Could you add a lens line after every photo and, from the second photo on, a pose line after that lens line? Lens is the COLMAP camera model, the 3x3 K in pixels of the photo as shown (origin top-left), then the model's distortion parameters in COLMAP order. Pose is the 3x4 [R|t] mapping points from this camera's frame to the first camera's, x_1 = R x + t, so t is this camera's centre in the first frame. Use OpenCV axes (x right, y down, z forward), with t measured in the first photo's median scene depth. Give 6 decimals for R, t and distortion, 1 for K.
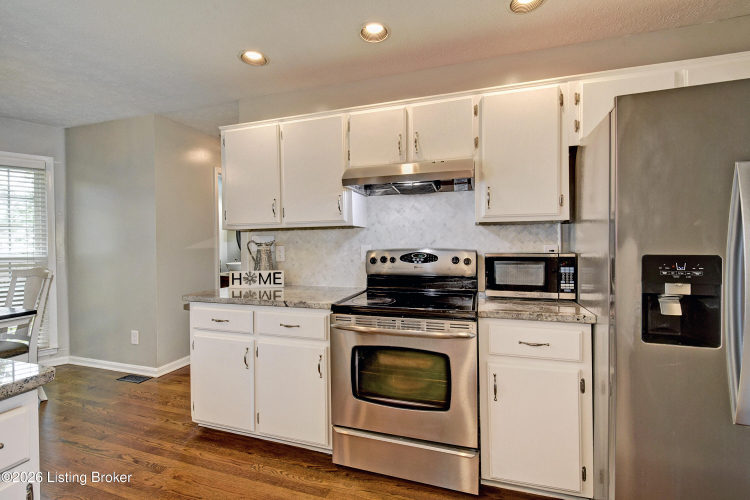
lens RADIAL K [[332.4, 0, 376.7], [0, 332.4, 243.9], [0, 0, 1]] dist [-0.001763, -0.000799]
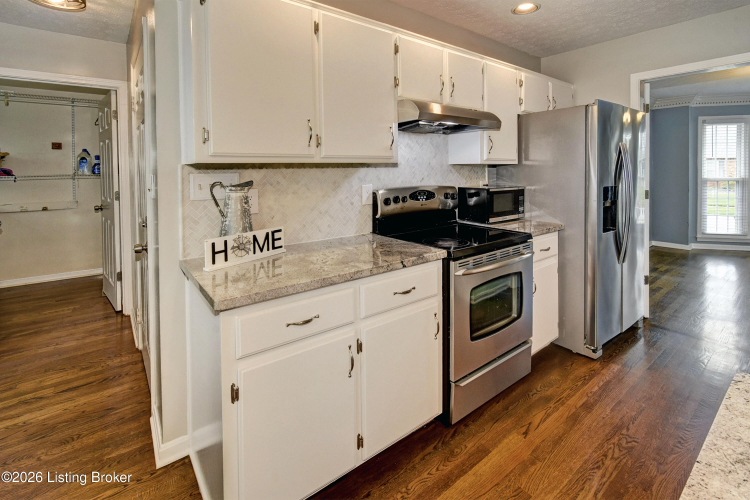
lens RADIAL K [[351.2, 0, 375.9], [0, 351.2, 175.7], [0, 0, 1]] dist [-0.001273, -0.000985]
pose [[0.559939, -0.007150, 0.828503, -0.808642], [0.007796, 0.999964, 0.003361, -0.022810], [-0.828497, 0.004577, 0.559975, 0.488050]]
